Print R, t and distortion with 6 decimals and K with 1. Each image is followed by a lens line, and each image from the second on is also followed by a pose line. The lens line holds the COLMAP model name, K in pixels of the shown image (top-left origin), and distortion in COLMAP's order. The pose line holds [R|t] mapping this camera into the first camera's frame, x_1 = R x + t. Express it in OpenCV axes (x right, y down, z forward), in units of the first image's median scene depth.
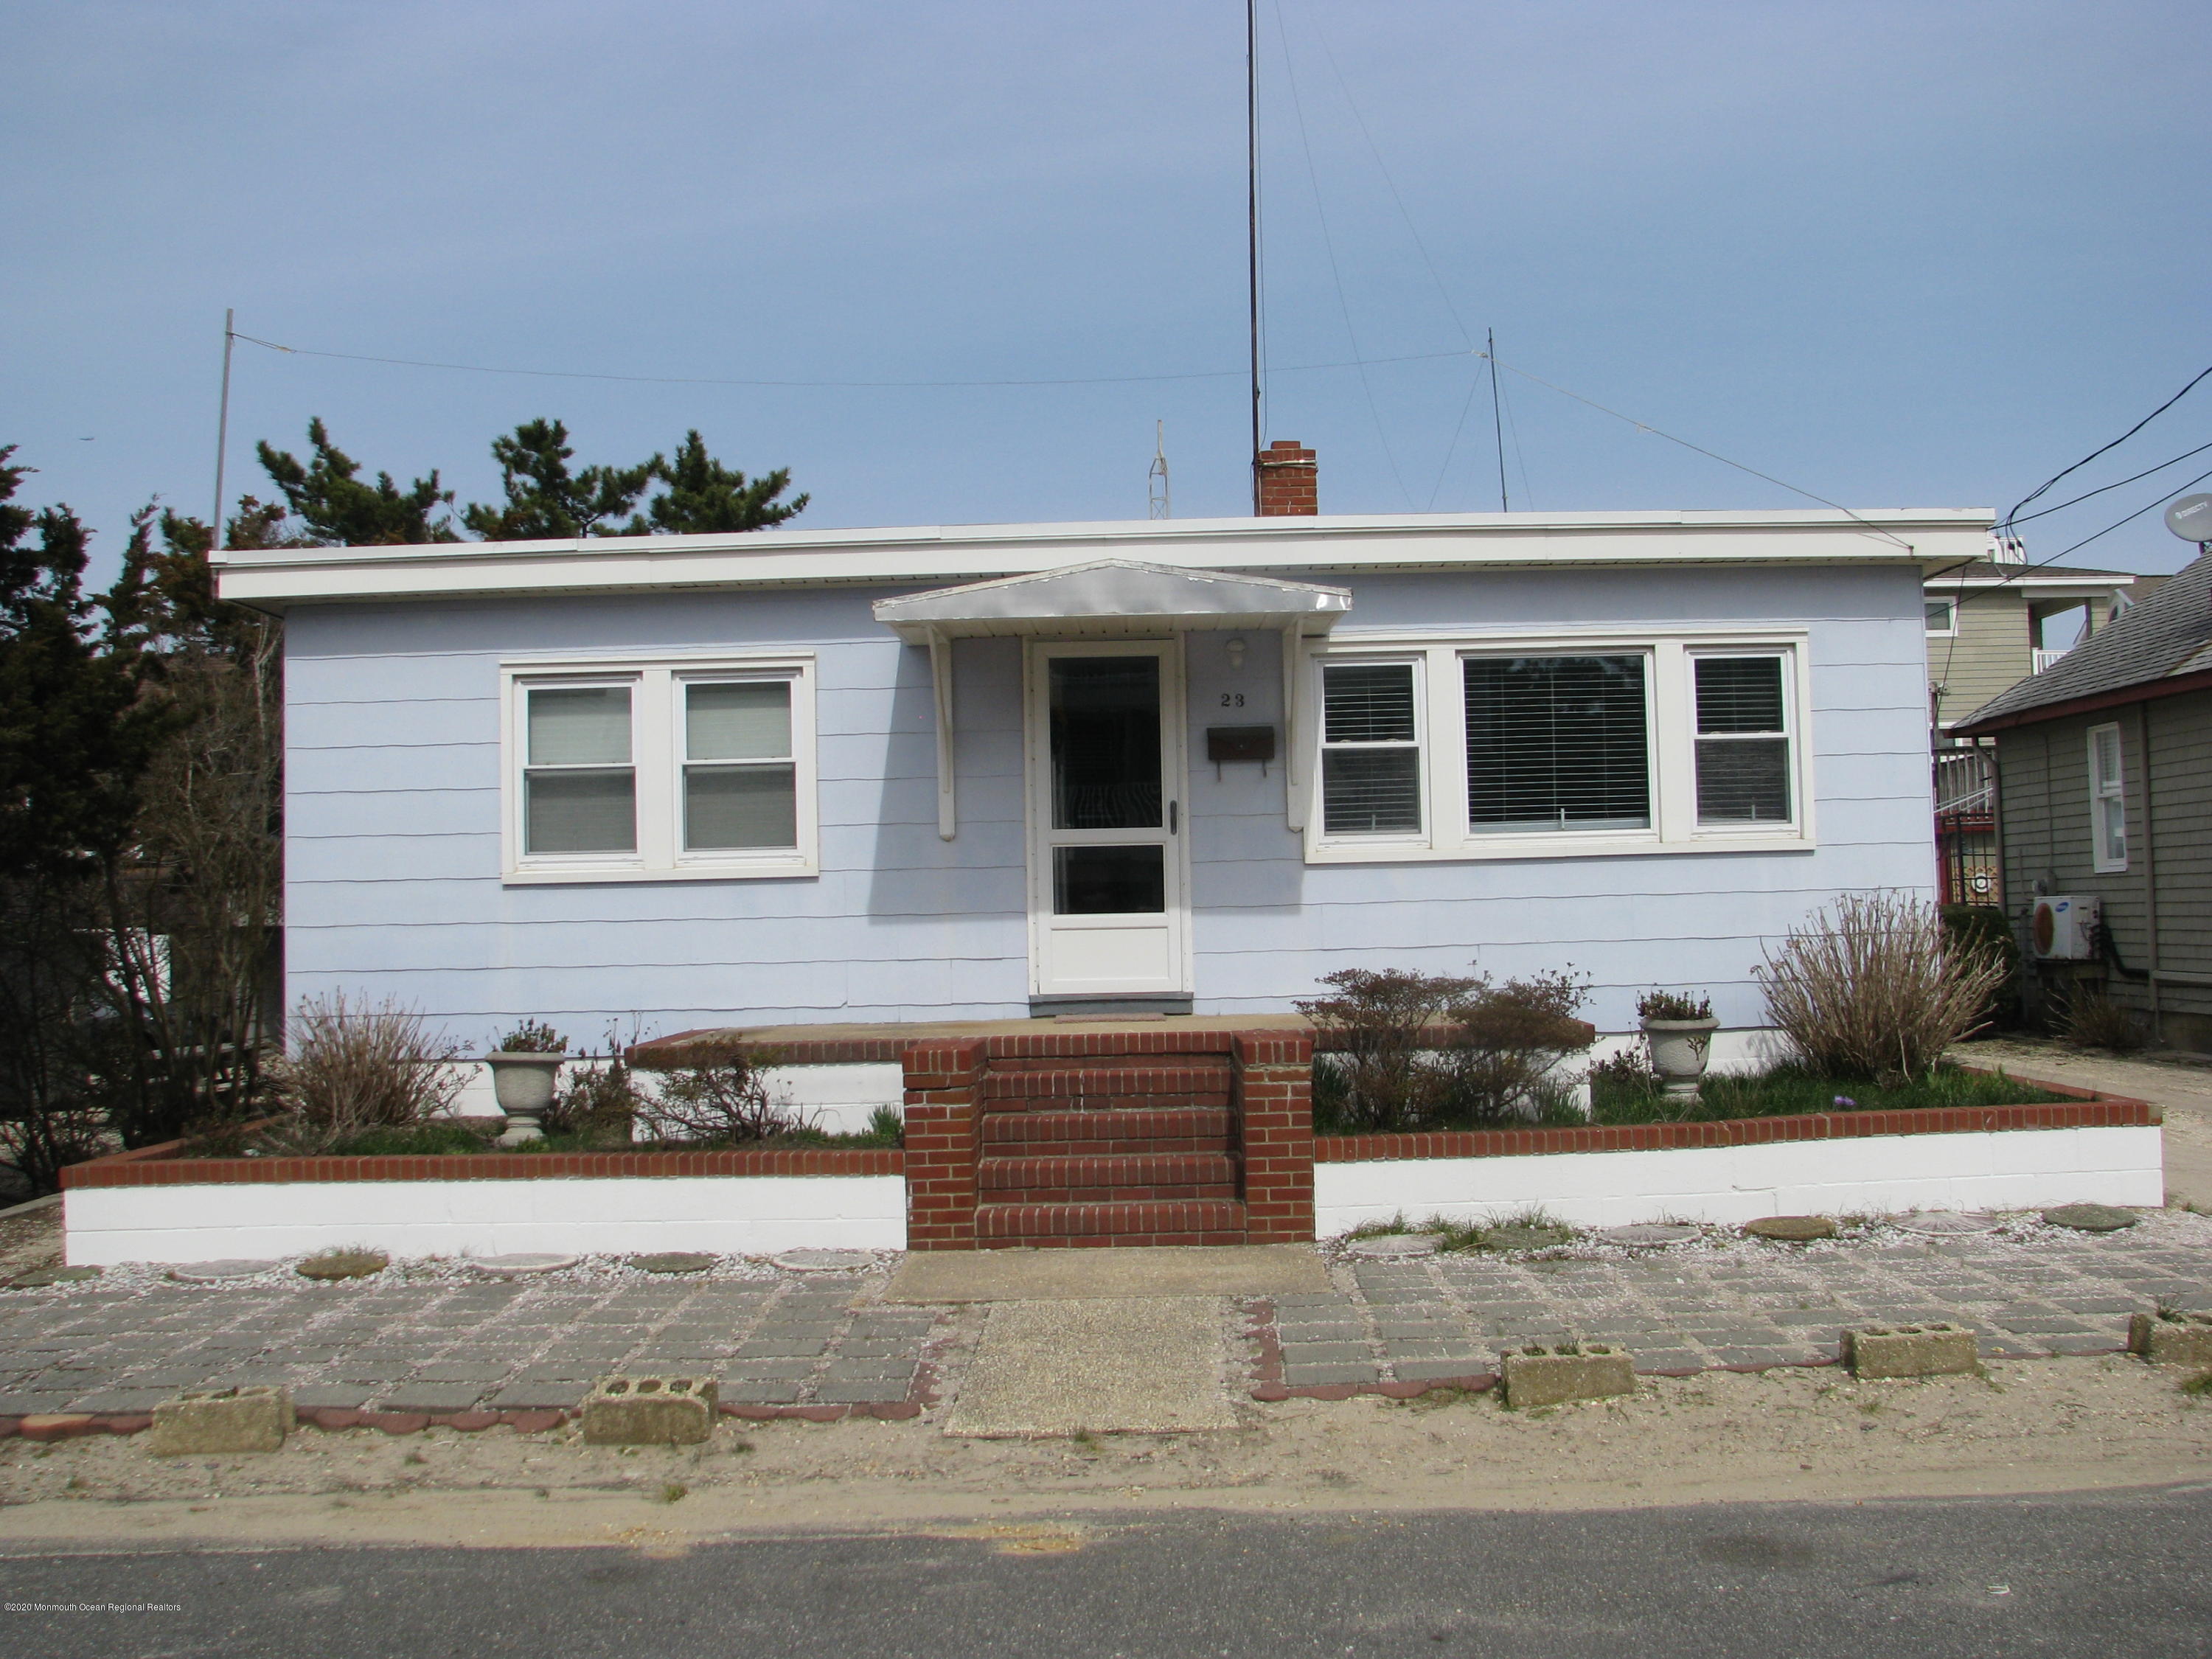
lens RADIAL K [[2353.4, 0, 1136.8], [0, 2353.4, 793.2], [0, 0, 1]] dist [-0.205437, 0.289374]
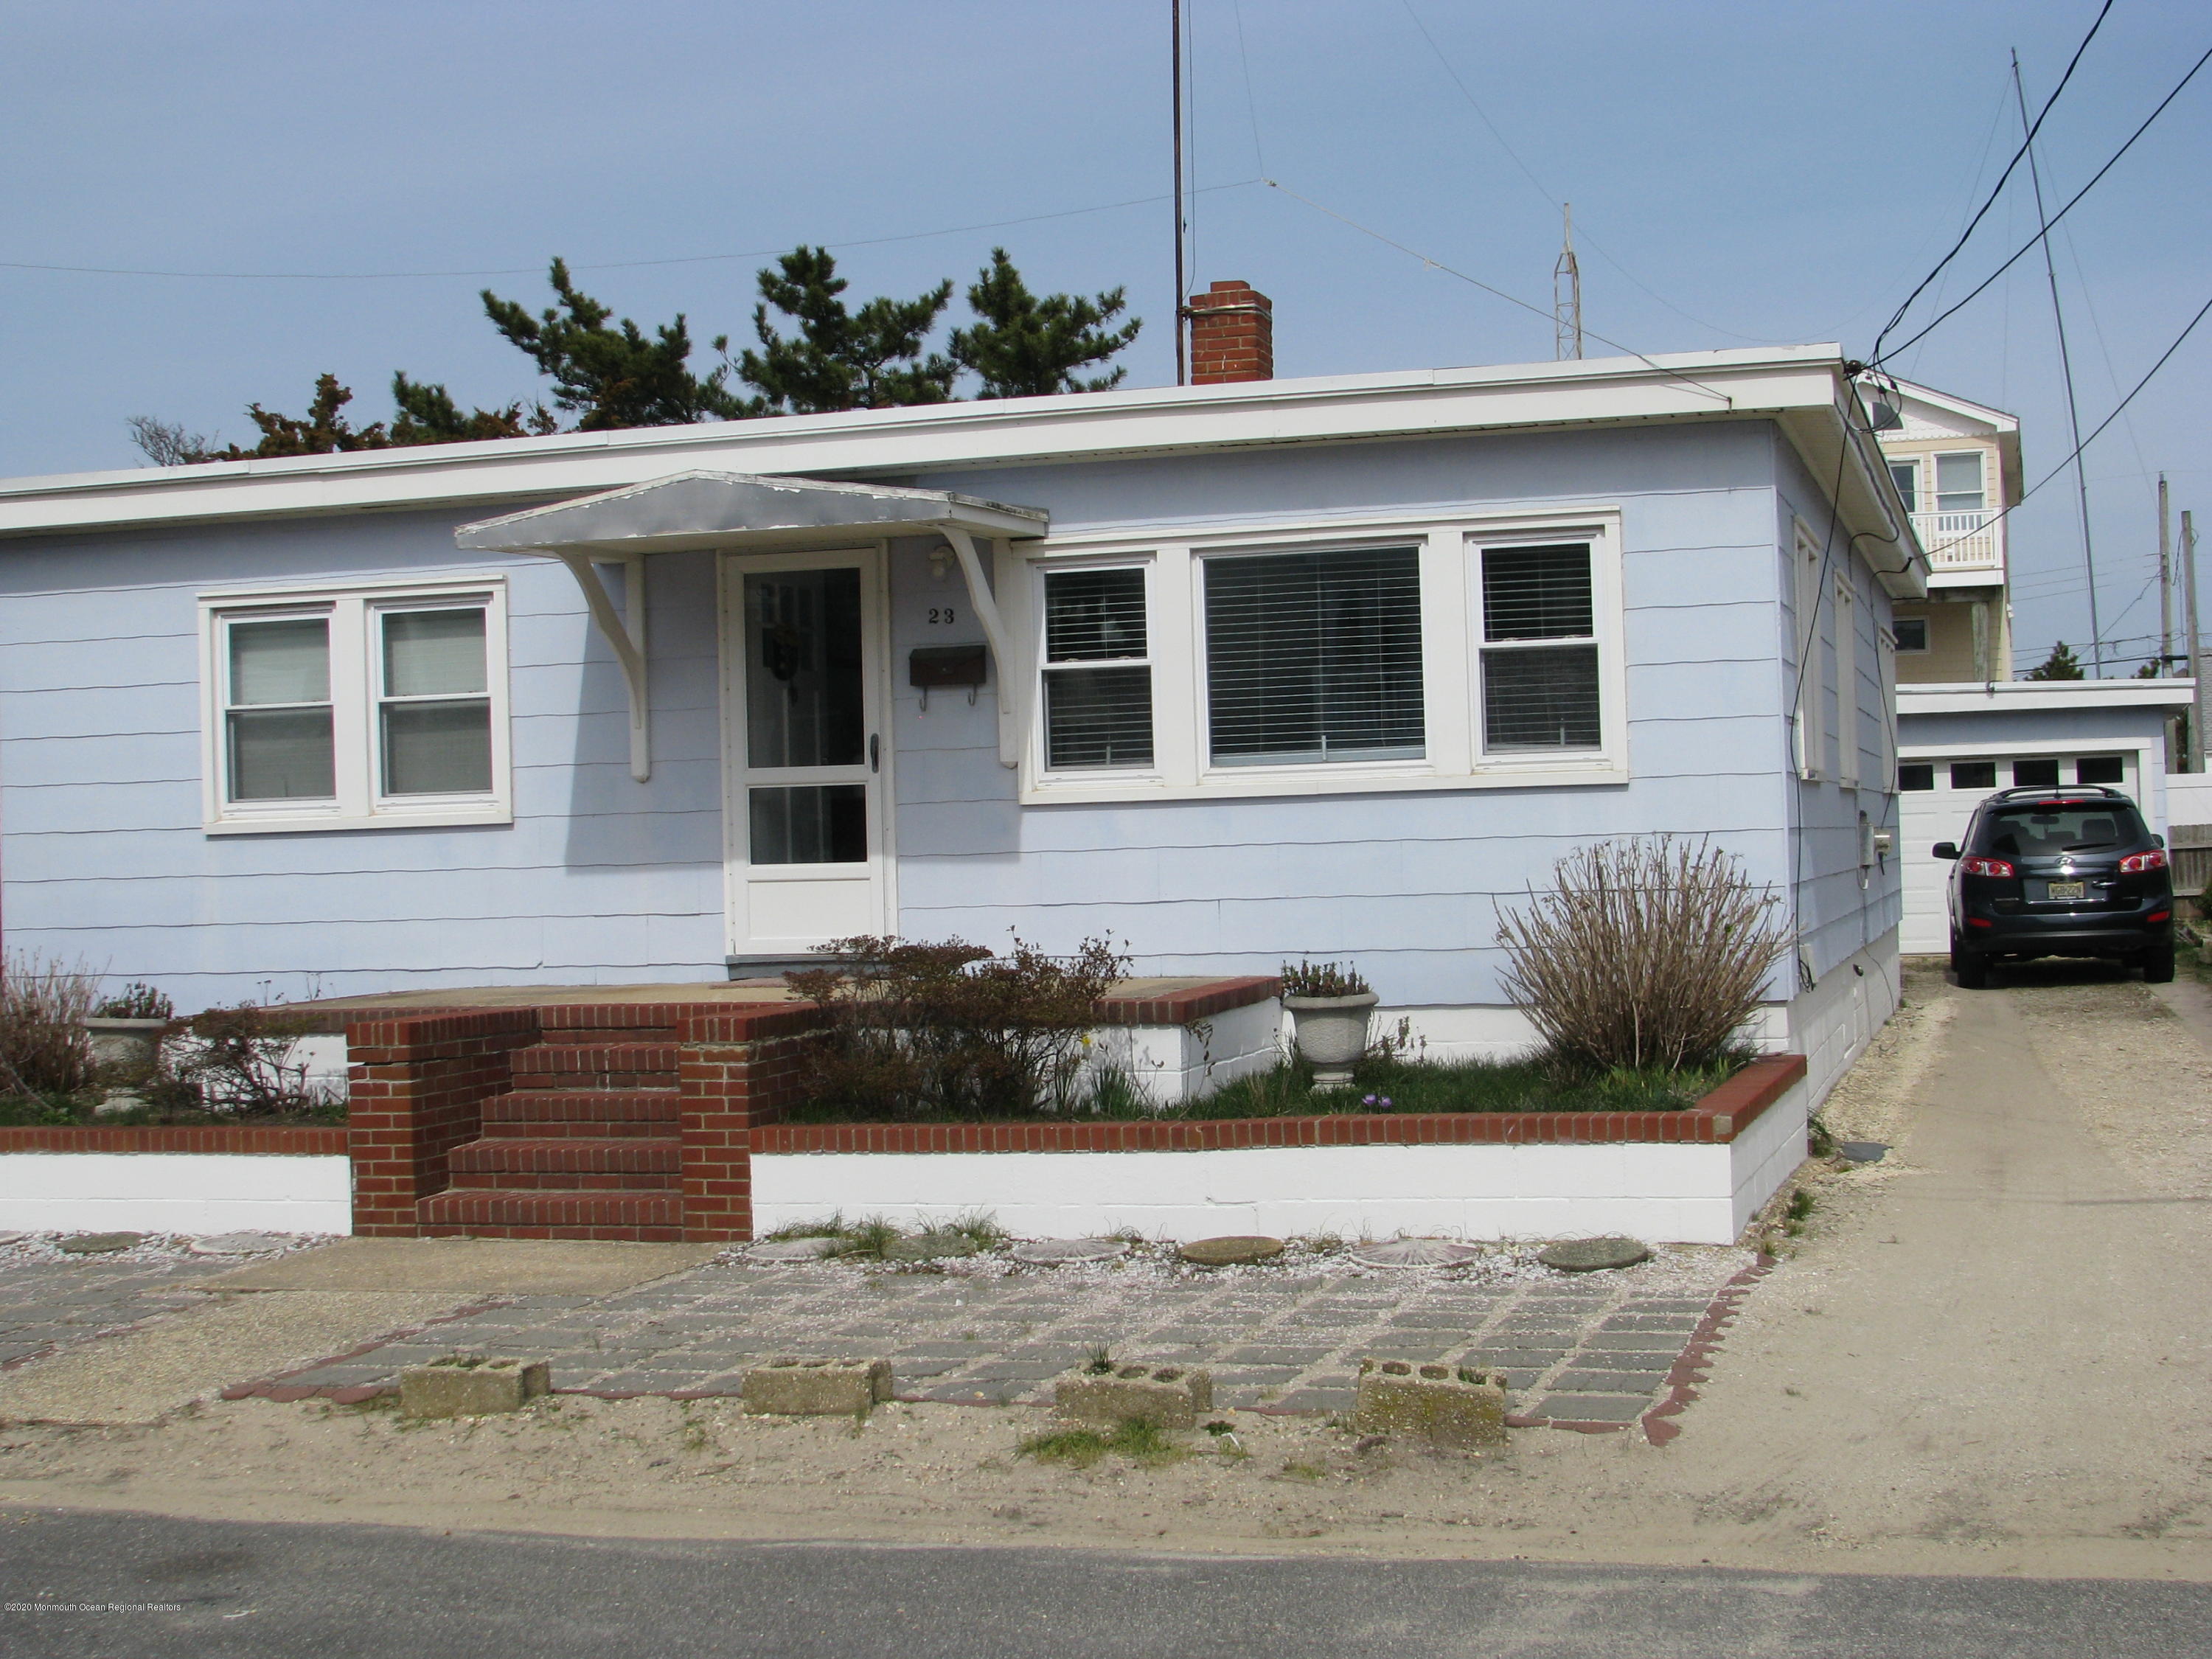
lens RADIAL K [[2991.7, 0, 1106.0], [0, 2991.7, 829.5], [0, 0, 1]] dist [-0.080841, 0.040075]
pose [[0.960544, -0.006243, -0.278058, 0.404202], [0.022051, 0.998310, 0.053763, -0.018983], [0.277252, -0.057773, 0.959059, -0.041260]]
